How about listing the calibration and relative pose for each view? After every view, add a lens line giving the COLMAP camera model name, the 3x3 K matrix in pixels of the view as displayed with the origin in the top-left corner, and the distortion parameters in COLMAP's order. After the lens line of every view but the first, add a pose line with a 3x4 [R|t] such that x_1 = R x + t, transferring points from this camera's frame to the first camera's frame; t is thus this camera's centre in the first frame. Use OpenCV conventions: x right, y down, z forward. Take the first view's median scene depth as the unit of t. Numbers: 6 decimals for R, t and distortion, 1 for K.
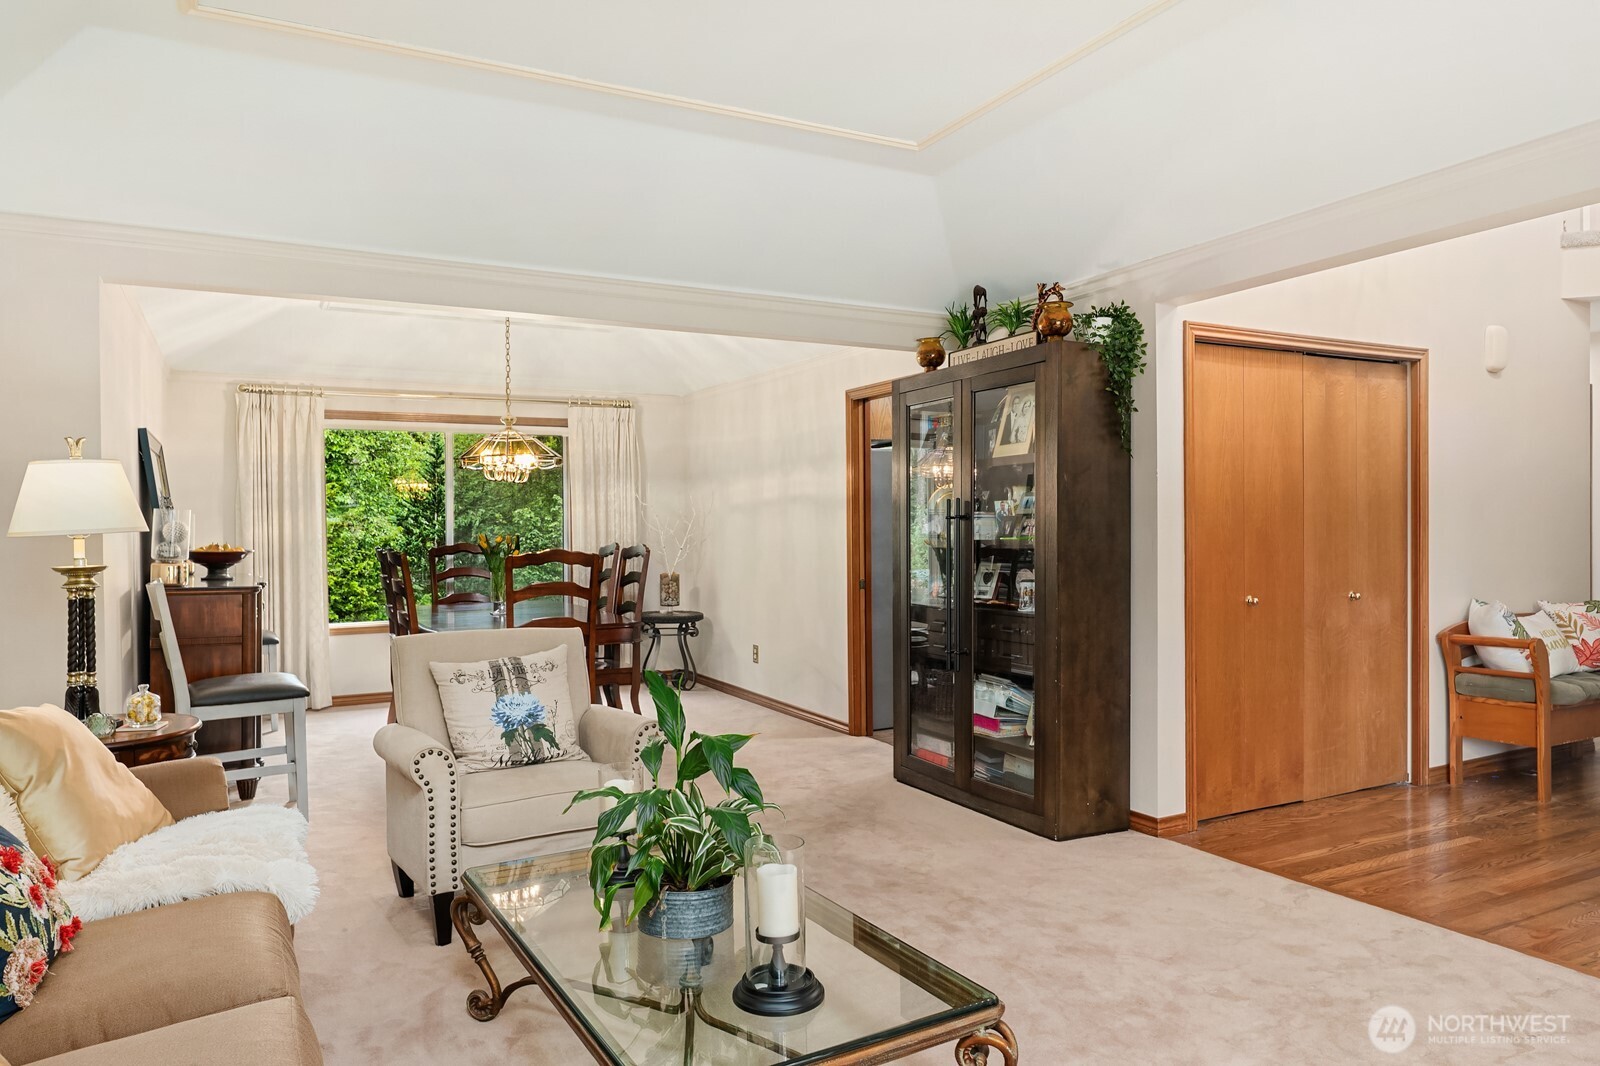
lens RADIAL K [[1043.5, 0, 797.9], [0, 1043.5, 551.3], [0, 0, 1]] dist [-0.004214, -0.002015]
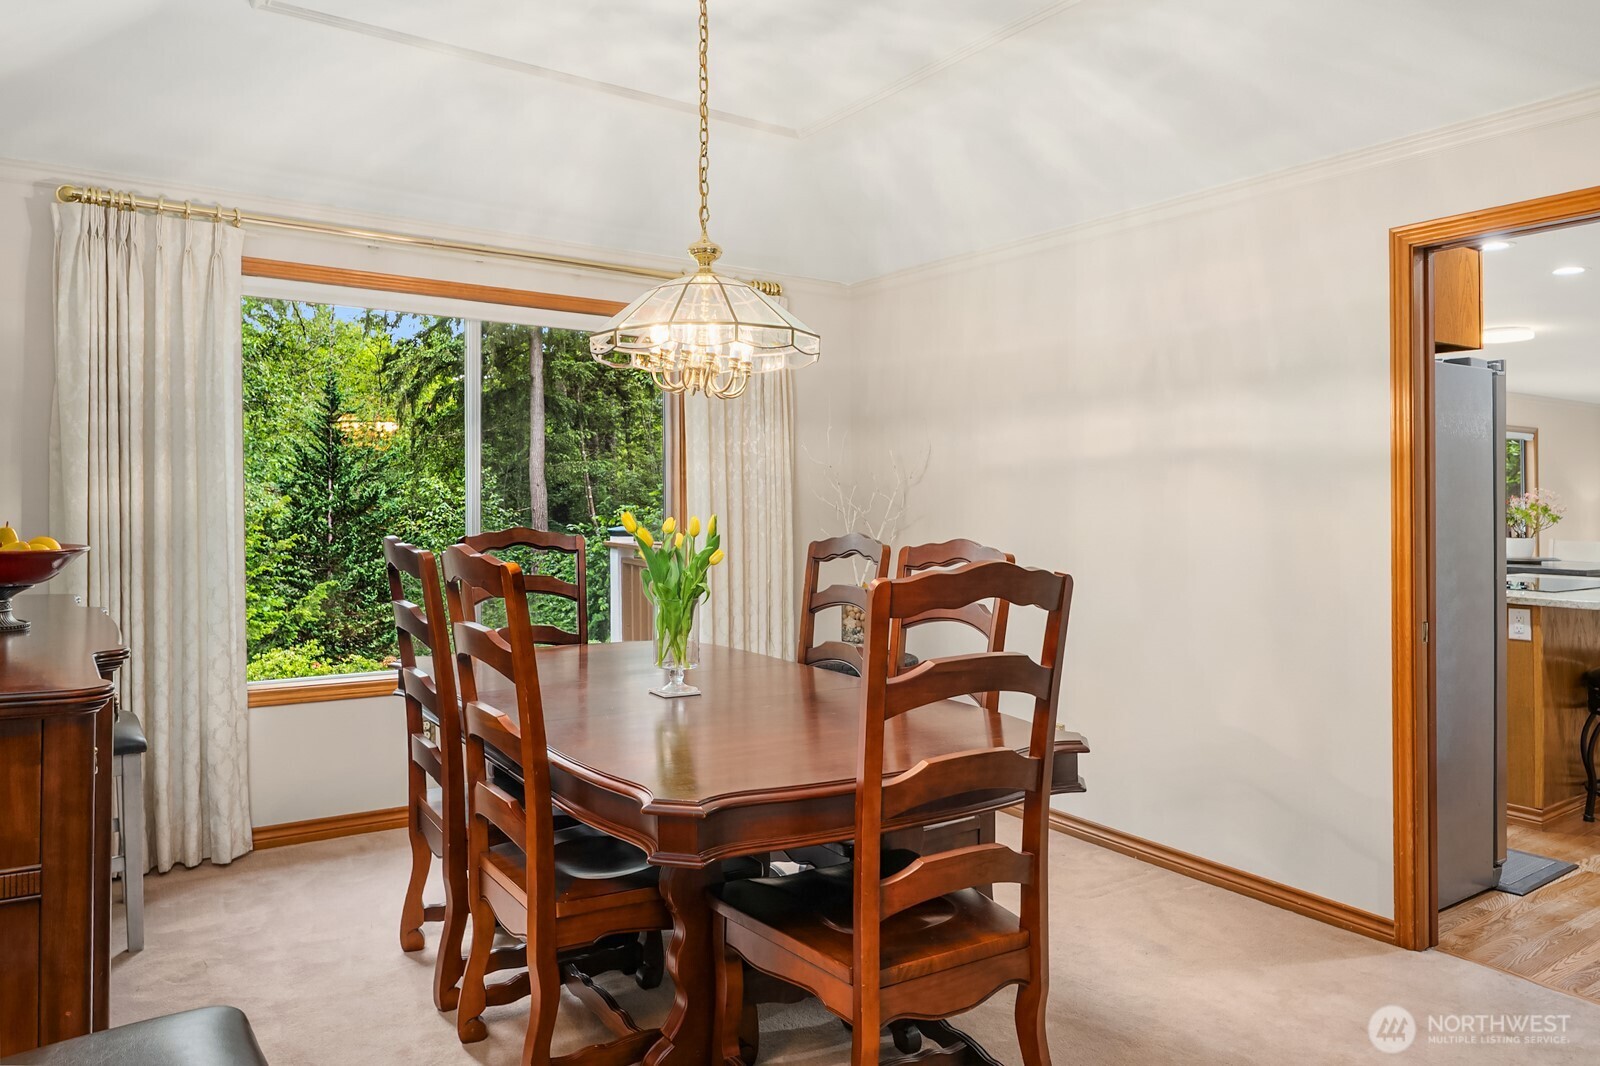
lens RADIAL K [[1105.7, 0, 800.2], [0, 1105.7, 541.0], [0, 0, 1]] dist [-0.002931, -0.003360]
pose [[0.995587, 0.016064, 0.092459, -0.239325], [-0.016804, 0.999833, 0.007233, -0.007493], [-0.092328, -0.008754, 0.995690, 0.457176]]
